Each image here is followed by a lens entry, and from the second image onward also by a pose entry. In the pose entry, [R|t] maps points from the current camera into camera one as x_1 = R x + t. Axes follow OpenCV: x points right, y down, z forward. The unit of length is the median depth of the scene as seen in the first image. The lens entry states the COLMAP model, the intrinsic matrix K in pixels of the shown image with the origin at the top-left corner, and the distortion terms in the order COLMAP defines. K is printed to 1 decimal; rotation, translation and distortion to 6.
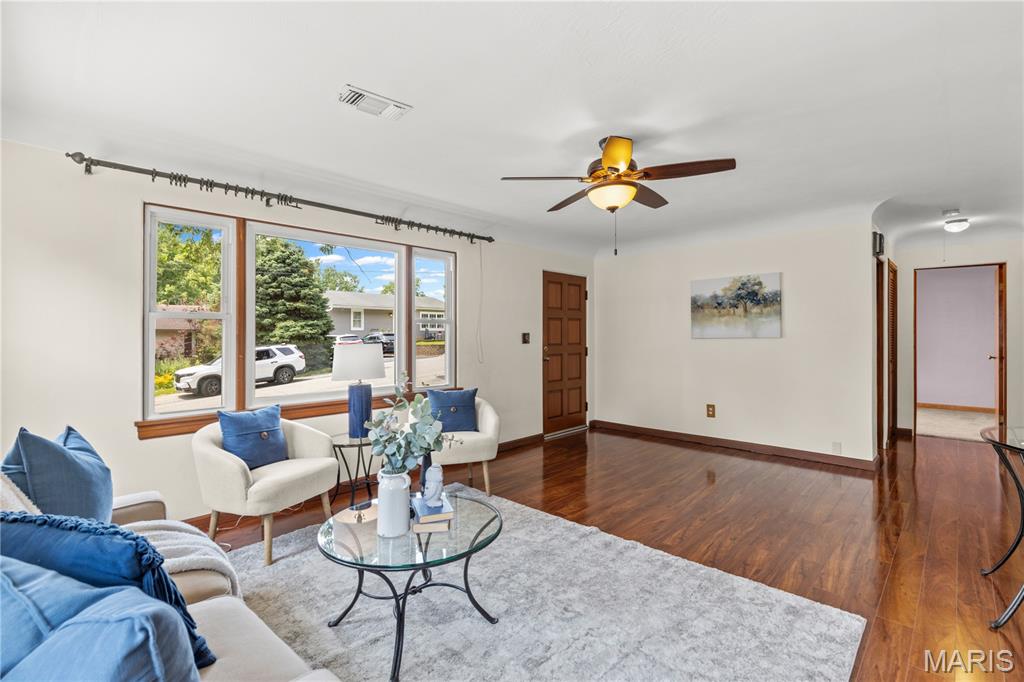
lens RADIAL K [[466.2, 0, 512.5], [0, 466.2, 337.5], [0, 0, 1]] dist [0.001333, 0.000122]
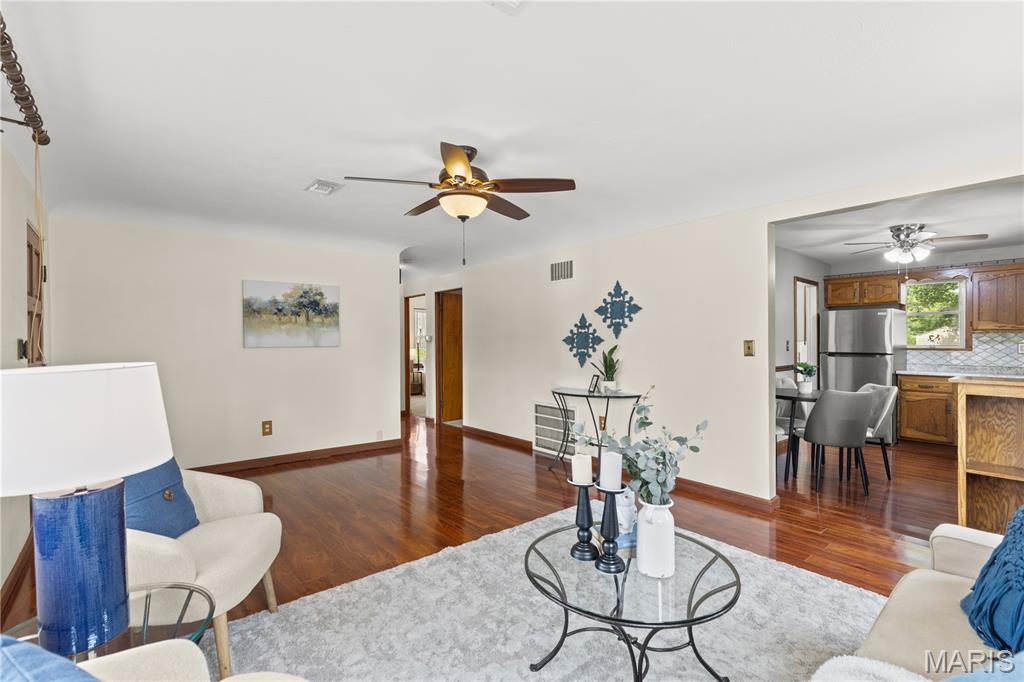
lens RADIAL K [[466.2, 0, 518.0], [0, 466.2, 347.4], [0, 0, 1]] dist [0.001333, 0.000122]
pose [[0.094889, -0.002297, 0.995485, -0.416362], [0.000764, 0.999997, 0.002234, 0.000118], [-0.995488, 0.000549, 0.094890, 0.427610]]
